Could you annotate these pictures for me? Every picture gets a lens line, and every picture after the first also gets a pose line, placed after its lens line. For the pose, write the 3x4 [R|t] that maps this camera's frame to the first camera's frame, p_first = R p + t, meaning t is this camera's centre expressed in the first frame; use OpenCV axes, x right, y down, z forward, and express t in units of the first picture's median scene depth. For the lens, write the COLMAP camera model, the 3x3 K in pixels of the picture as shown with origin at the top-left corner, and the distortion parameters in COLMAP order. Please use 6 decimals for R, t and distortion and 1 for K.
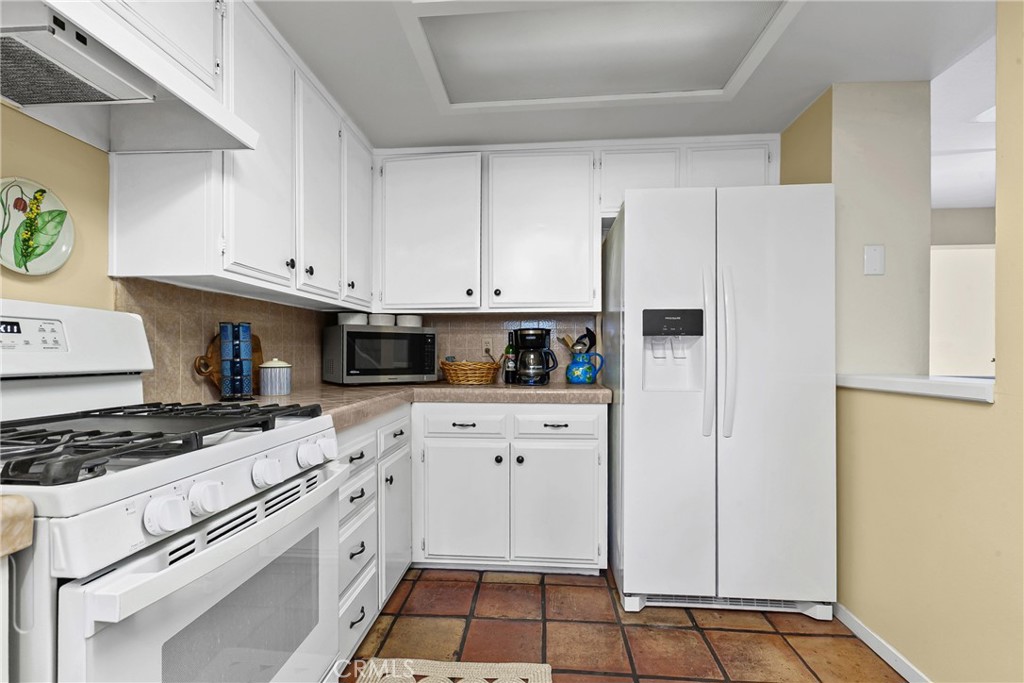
lens RADIAL K [[466.4, 0, 515.6], [0, 466.4, 347.8], [0, 0, 1]] dist [0.003898, 0.000597]
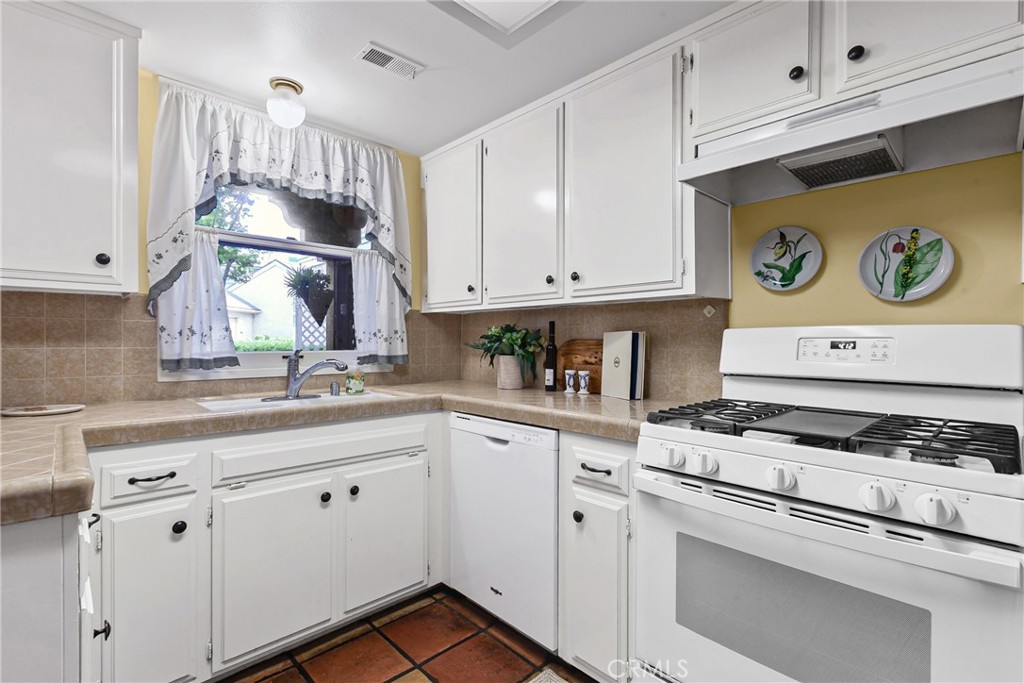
lens RADIAL K [[466.4, 0, 514.1], [0, 466.4, 340.5], [0, 0, 1]] dist [0.003898, 0.000597]
pose [[-0.685411, 0.001876, -0.728154, 0.594434], [0.004766, 0.999987, -0.001910, -0.053254], [0.728141, -0.004779, -0.685411, 1.096936]]
